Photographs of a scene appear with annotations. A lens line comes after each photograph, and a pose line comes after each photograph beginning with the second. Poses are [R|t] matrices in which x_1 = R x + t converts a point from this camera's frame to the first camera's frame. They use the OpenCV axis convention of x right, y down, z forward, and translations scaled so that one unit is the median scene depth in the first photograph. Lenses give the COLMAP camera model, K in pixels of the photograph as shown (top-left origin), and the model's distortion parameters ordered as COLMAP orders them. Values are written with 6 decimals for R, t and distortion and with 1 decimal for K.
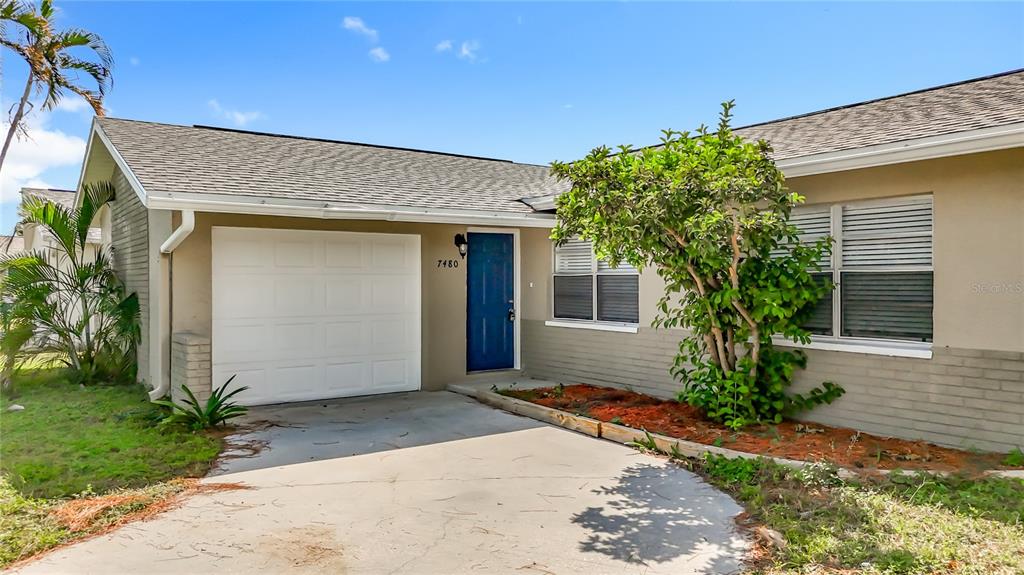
lens RADIAL K [[752.4, 0, 512.0], [0, 752.4, 287.5], [0, 0, 1]] dist [0.027571, -0.002507]
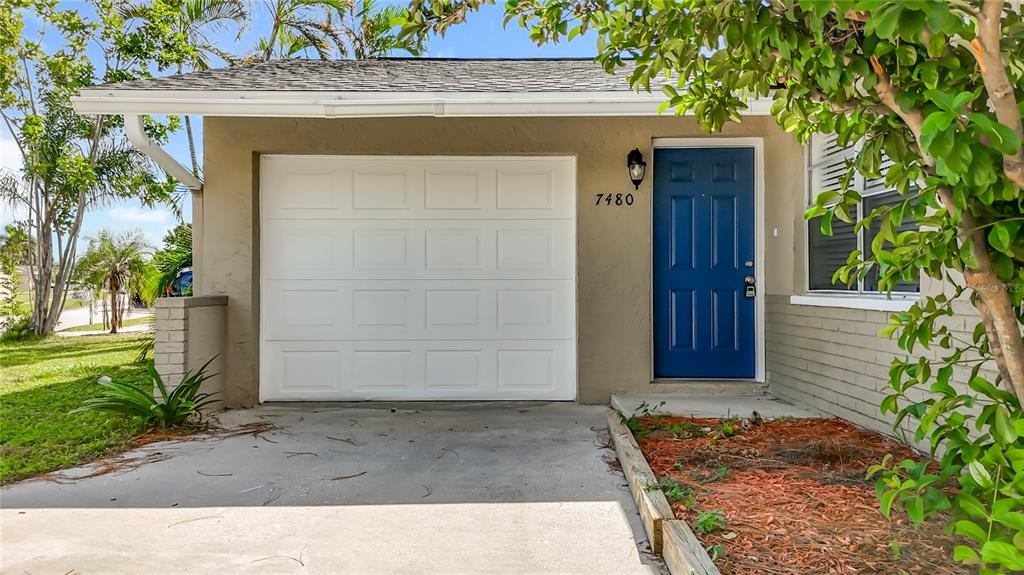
lens RADIAL K [[752.4, 0, 512.0], [0, 752.4, 287.5], [0, 0, 1]] dist [0.027571, -0.002507]
pose [[0.820765, 0.003432, -0.571255, 0.231921], [-0.006422, 0.999974, -0.003218, 0.050465], [0.571229, 0.006310, 0.820766, 0.528729]]
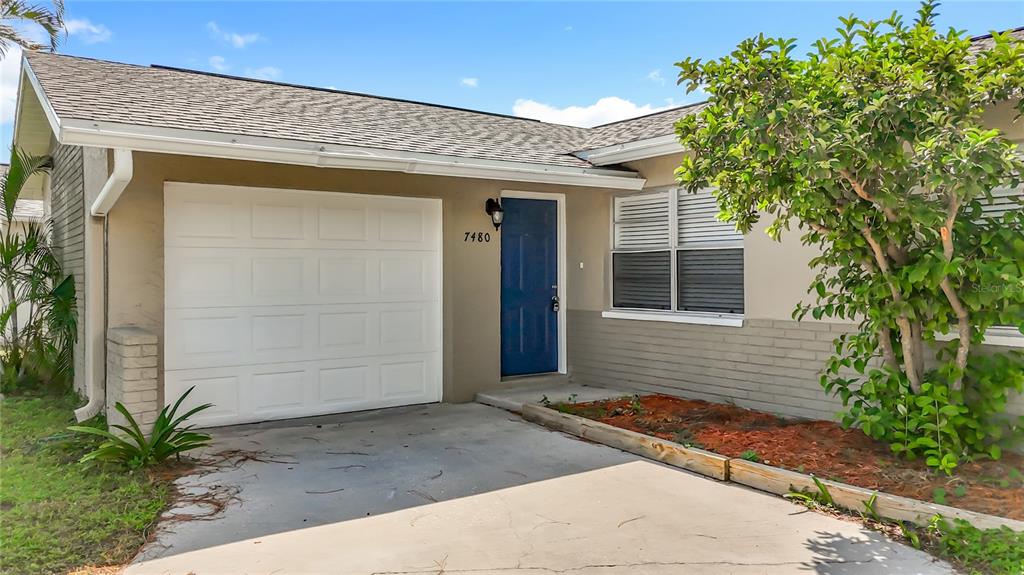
lens RADIAL K [[770.8, 0, 510.3], [0, 770.8, 276.1], [0, 0, 1]] dist [-0.006483, -0.001352]
pose [[0.999923, -0.001188, 0.012333, -0.072410], [0.001256, 0.999984, -0.005551, 0.014997], [-0.012326, 0.005566, 0.999909, 0.252700]]
